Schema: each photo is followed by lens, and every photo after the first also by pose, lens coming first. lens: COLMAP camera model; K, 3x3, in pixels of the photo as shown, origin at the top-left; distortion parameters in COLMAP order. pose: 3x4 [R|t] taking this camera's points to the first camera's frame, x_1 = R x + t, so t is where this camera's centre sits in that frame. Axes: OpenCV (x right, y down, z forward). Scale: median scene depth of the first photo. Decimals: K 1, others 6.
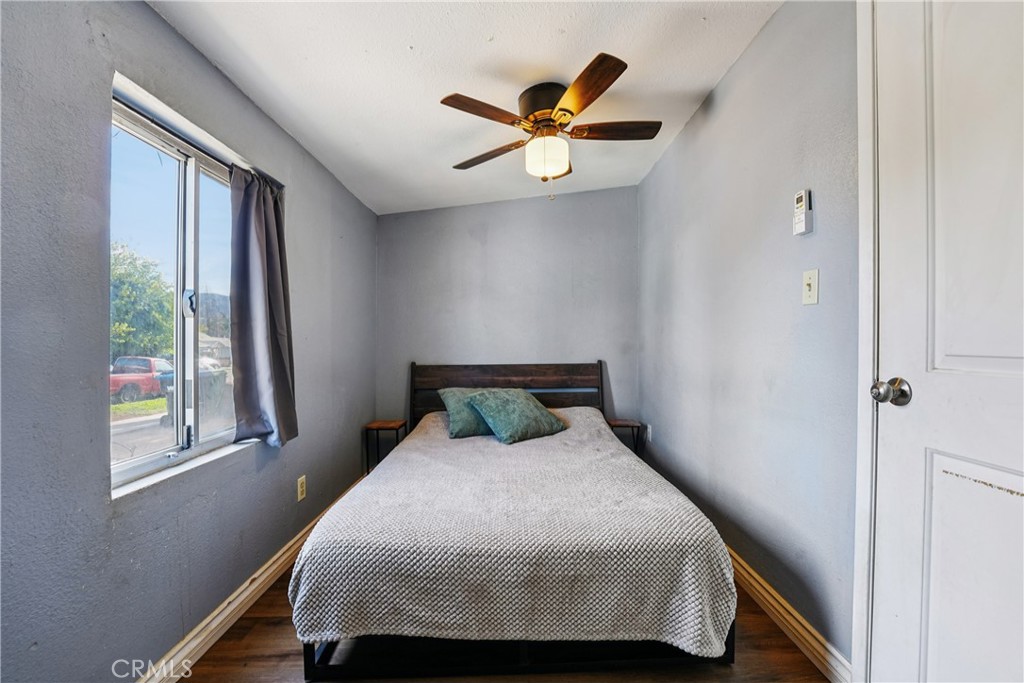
lens RADIAL K [[426.7, 0, 518.5], [0, 426.7, 343.0], [0, 0, 1]] dist [-0.028855, 0.002151]
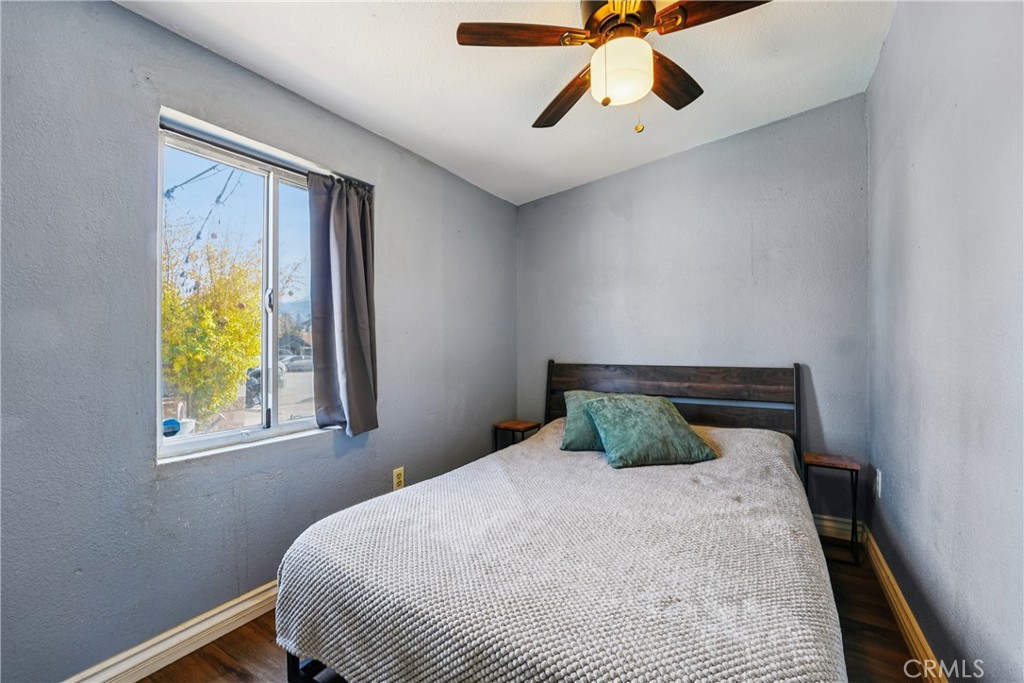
lens RADIAL K [[426.7, 0, 506.8], [0, 426.7, 340.4], [0, 0, 1]] dist [-0.028855, 0.002151]
pose [[0.835582, -0.000463, -0.549366, 0.263955], [-0.002789, 0.999983, -0.005086, 0.012035], [0.549359, 0.005782, 0.835566, 0.276828]]
